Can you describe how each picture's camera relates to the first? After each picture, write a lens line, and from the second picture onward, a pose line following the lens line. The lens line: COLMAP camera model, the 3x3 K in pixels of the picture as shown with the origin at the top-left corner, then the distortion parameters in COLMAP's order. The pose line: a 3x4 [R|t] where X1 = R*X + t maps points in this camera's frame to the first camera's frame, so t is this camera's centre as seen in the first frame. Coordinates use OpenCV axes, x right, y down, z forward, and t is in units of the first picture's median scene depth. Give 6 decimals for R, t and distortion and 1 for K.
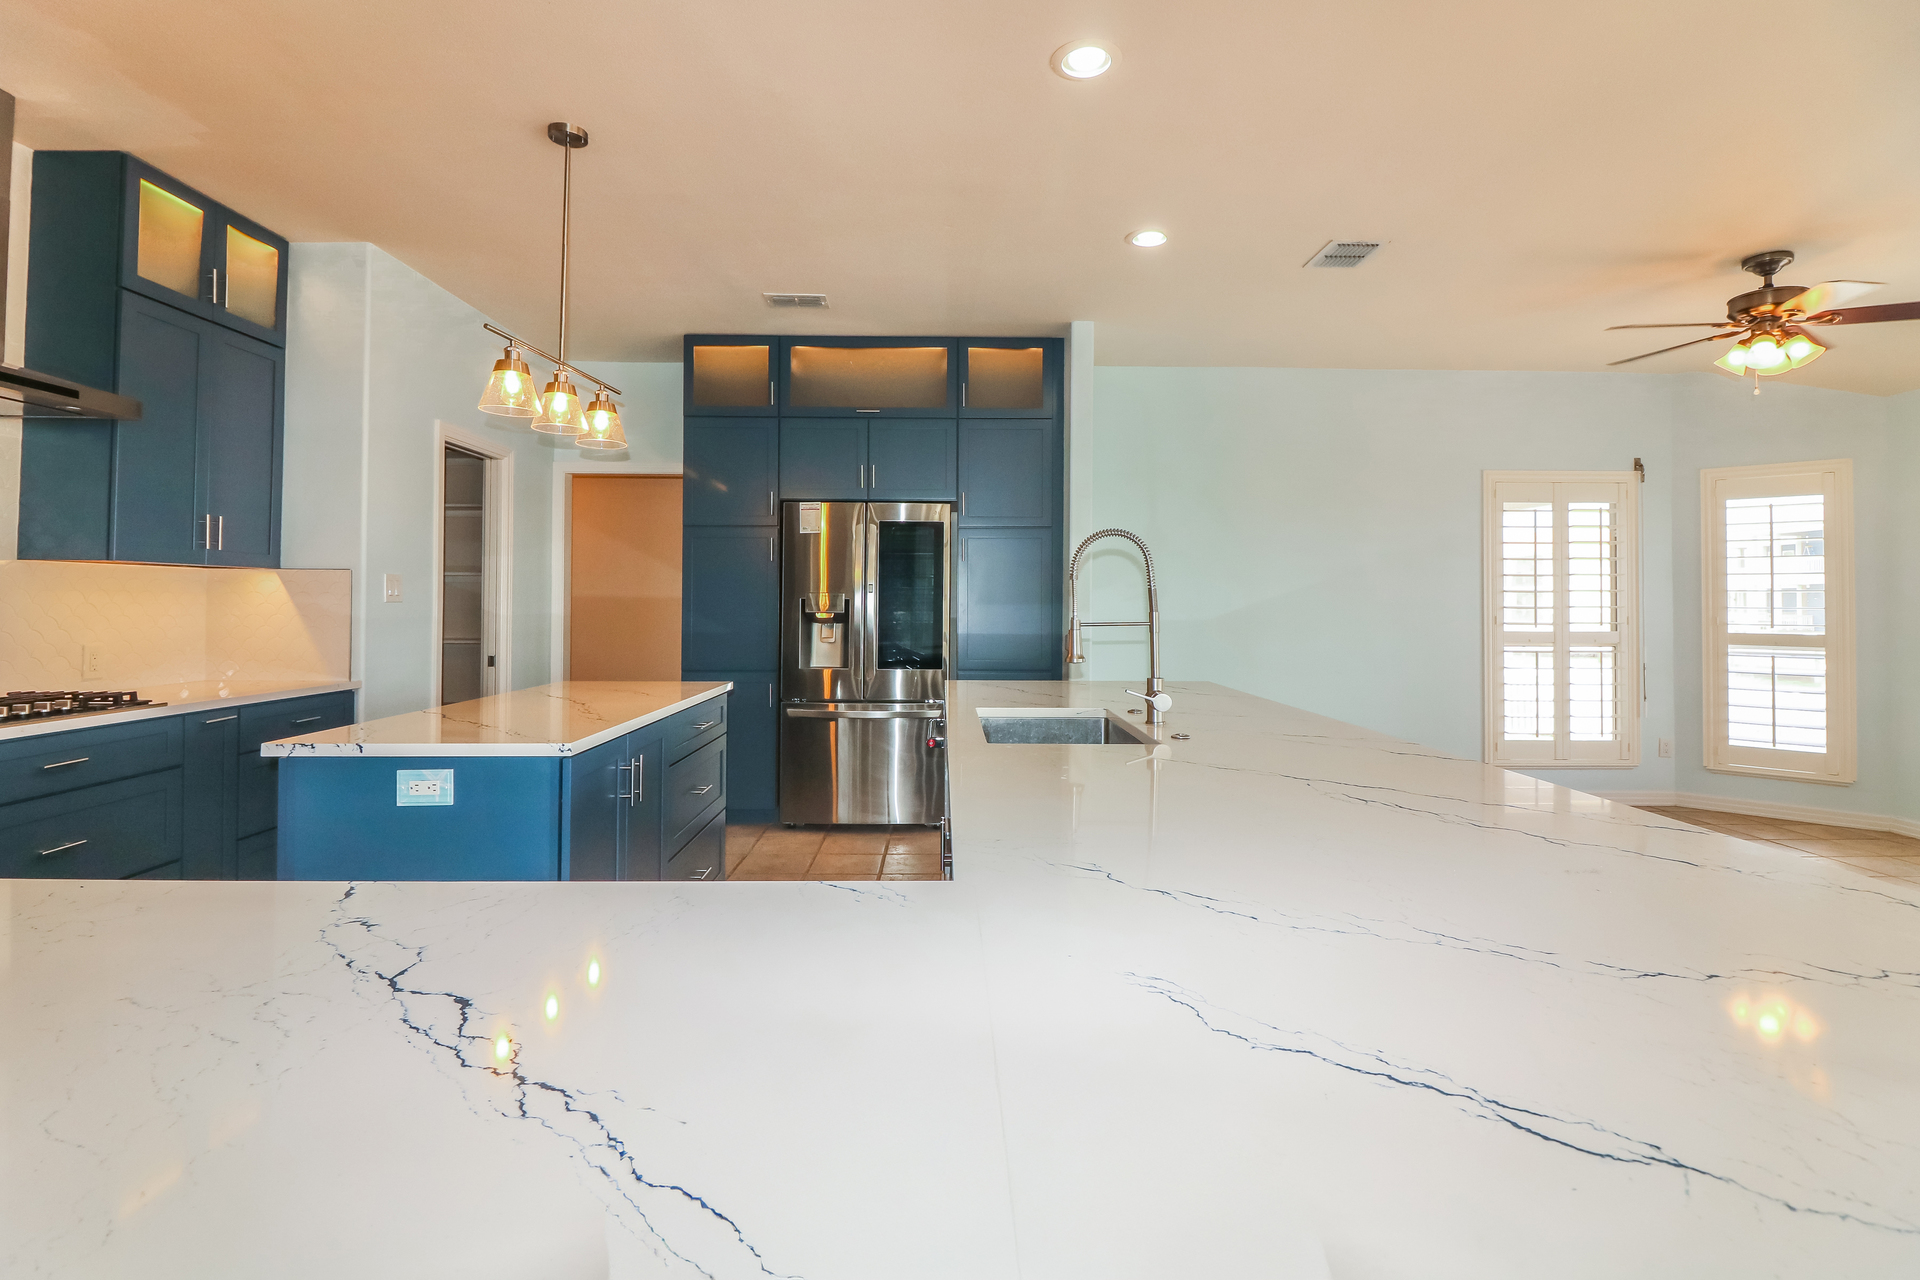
lens RADIAL K [[881.8, 0, 945.9], [0, 881.8, 636.6], [0, 0, 1]] dist [-0.012482, -0.000244]
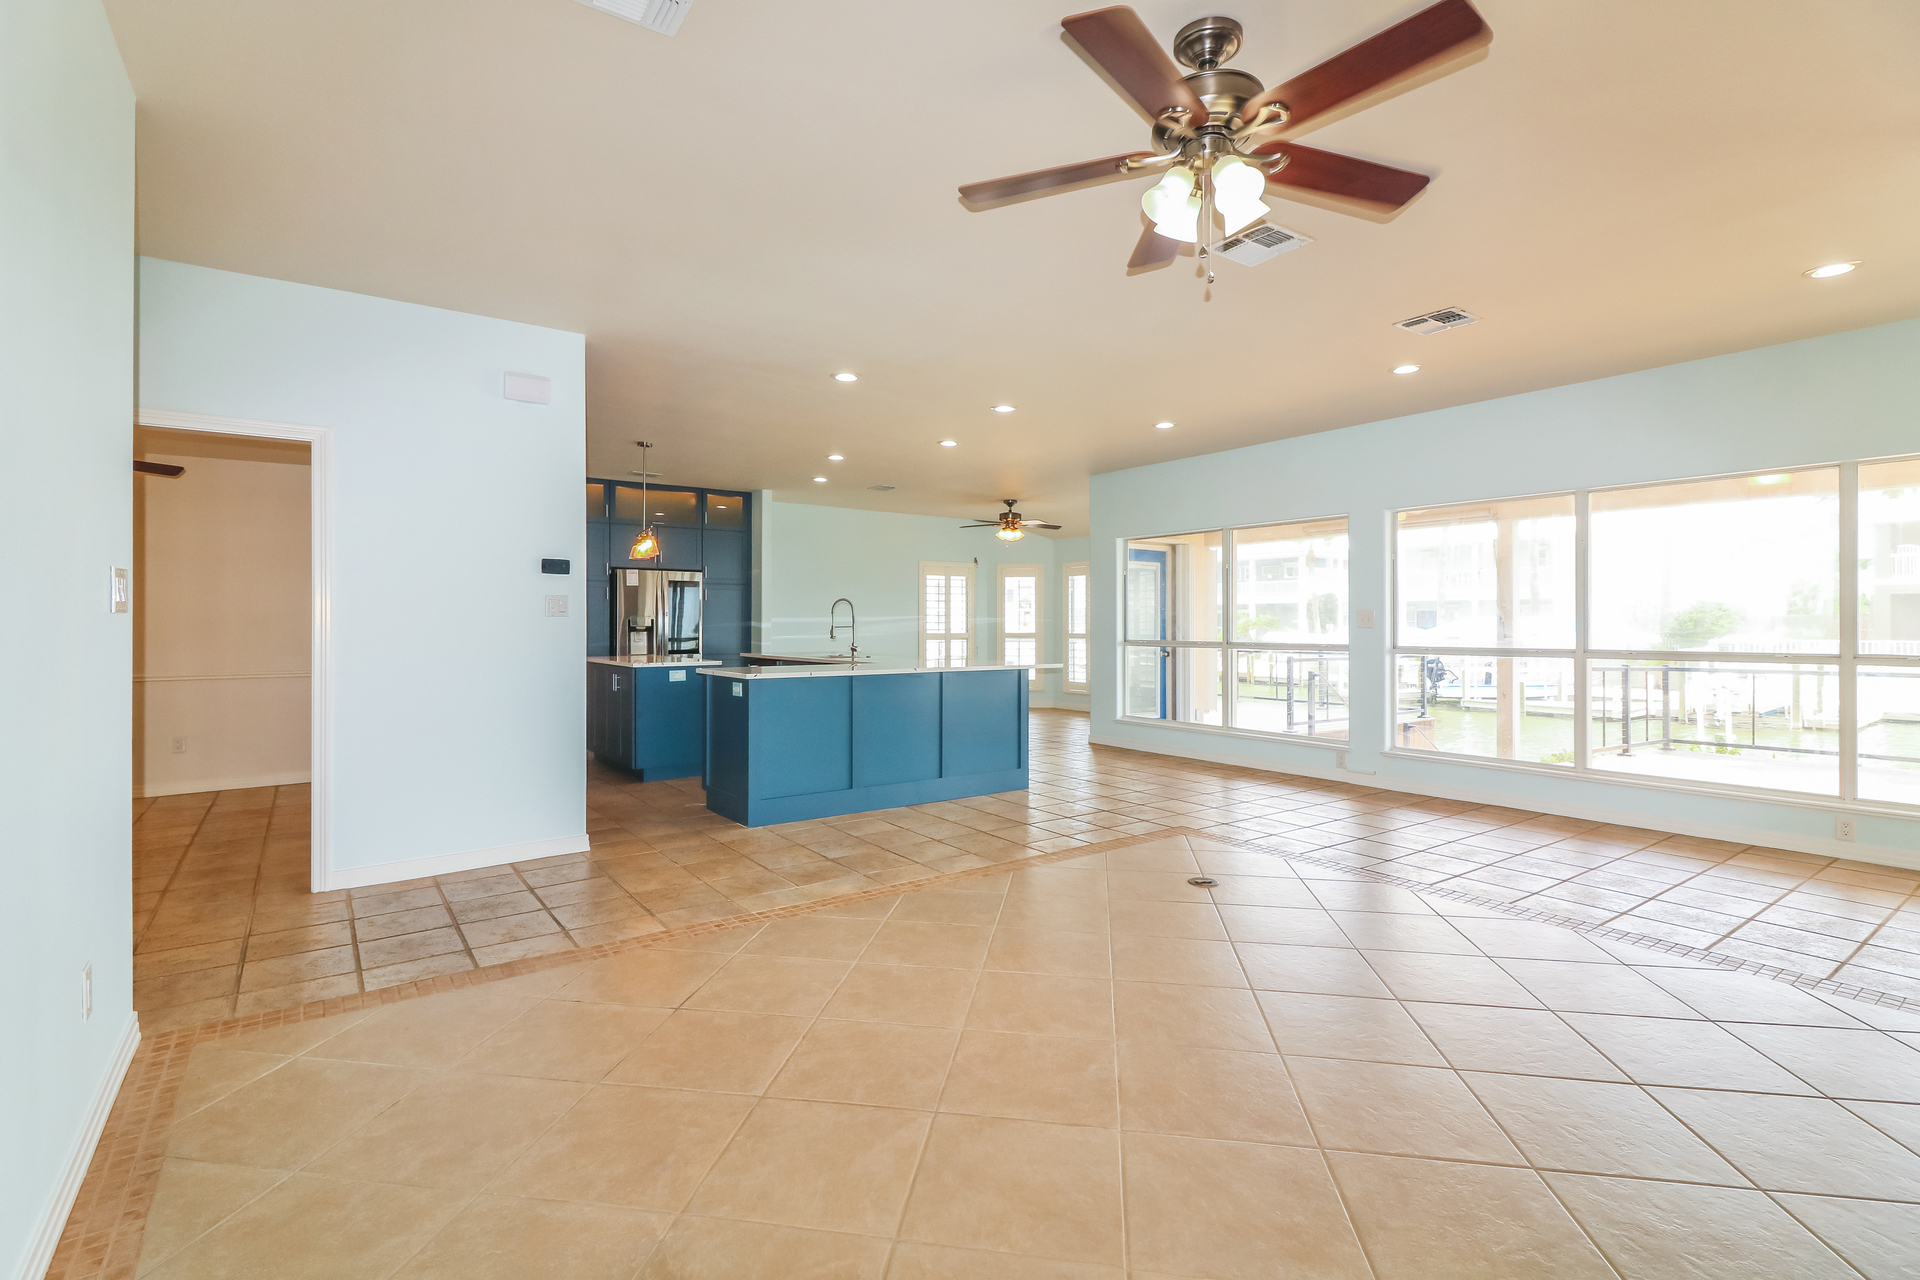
lens RADIAL K [[881.8, 0, 958.7], [0, 881.8, 630.6], [0, 0, 1]] dist [-0.012482, -0.000244]
pose [[0.810341, -0.003437, 0.585949, -0.648189], [-0.005051, 0.999905, 0.012851, -0.041946], [-0.585937, -0.013373, 0.810246, -0.916609]]
